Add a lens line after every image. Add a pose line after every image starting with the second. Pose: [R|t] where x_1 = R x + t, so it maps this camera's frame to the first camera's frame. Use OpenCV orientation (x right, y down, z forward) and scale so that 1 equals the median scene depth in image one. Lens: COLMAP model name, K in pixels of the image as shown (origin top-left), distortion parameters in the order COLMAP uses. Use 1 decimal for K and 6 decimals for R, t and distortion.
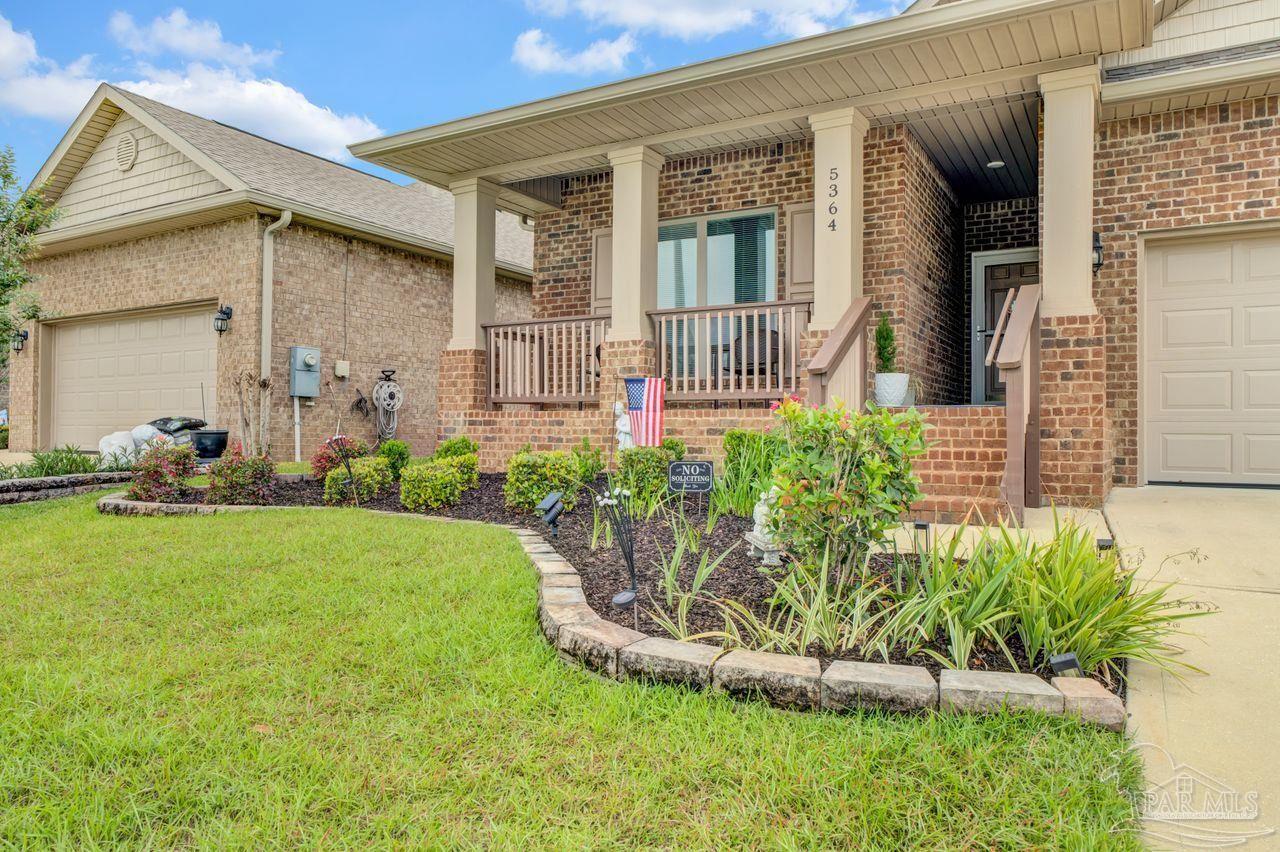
lens RADIAL K [[849.7, 0, 640.0], [0, 849.7, 426.0], [0, 0, 1]] dist [-0.007946, 0.006282]
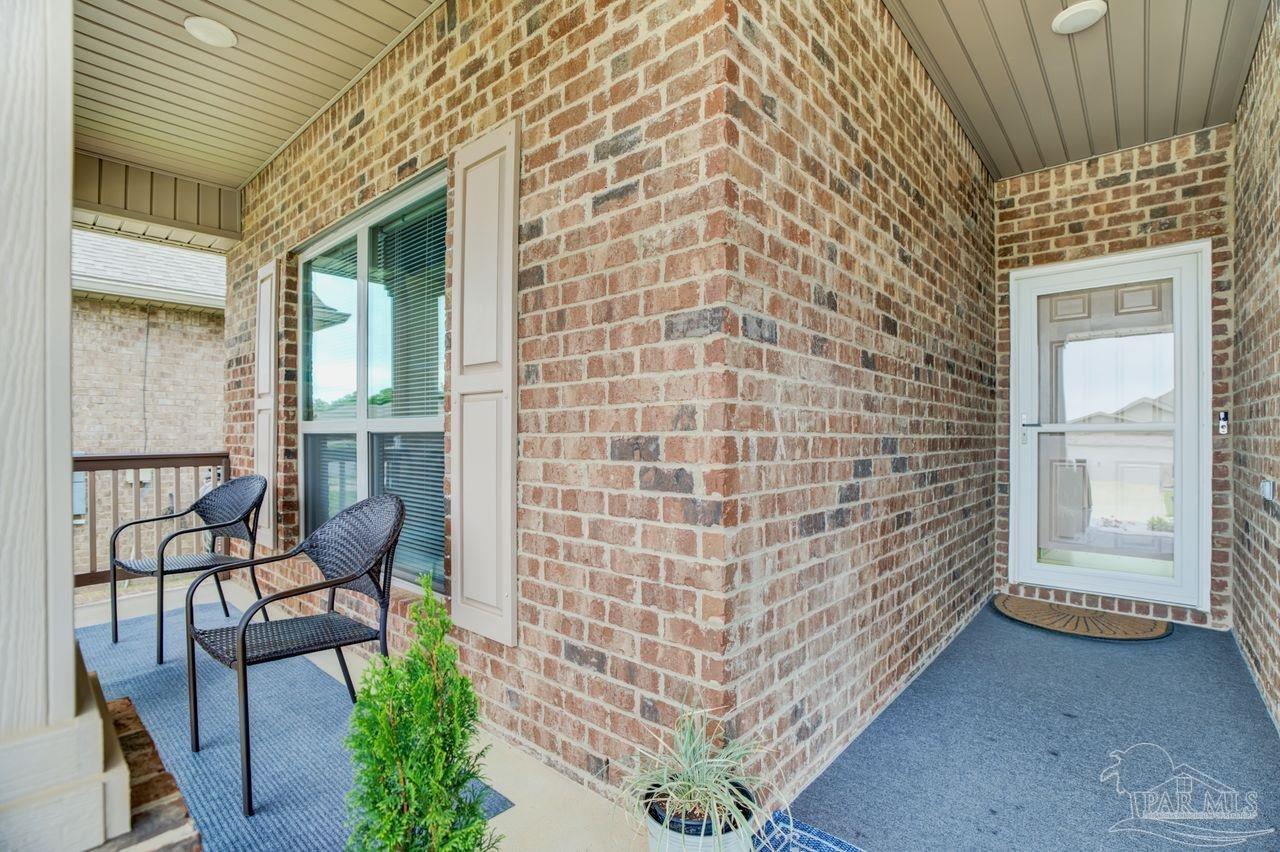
lens RADIAL K [[581.1, 0, 639.0], [0, 581.1, 434.0], [0, 0, 1]] dist [-0.056511, 0.018932]
pose [[0.979705, -0.009191, -0.200235, 0.243298], [0.012035, 0.999843, 0.012990, -0.114524], [0.200085, -0.015136, 0.979662, 0.628806]]
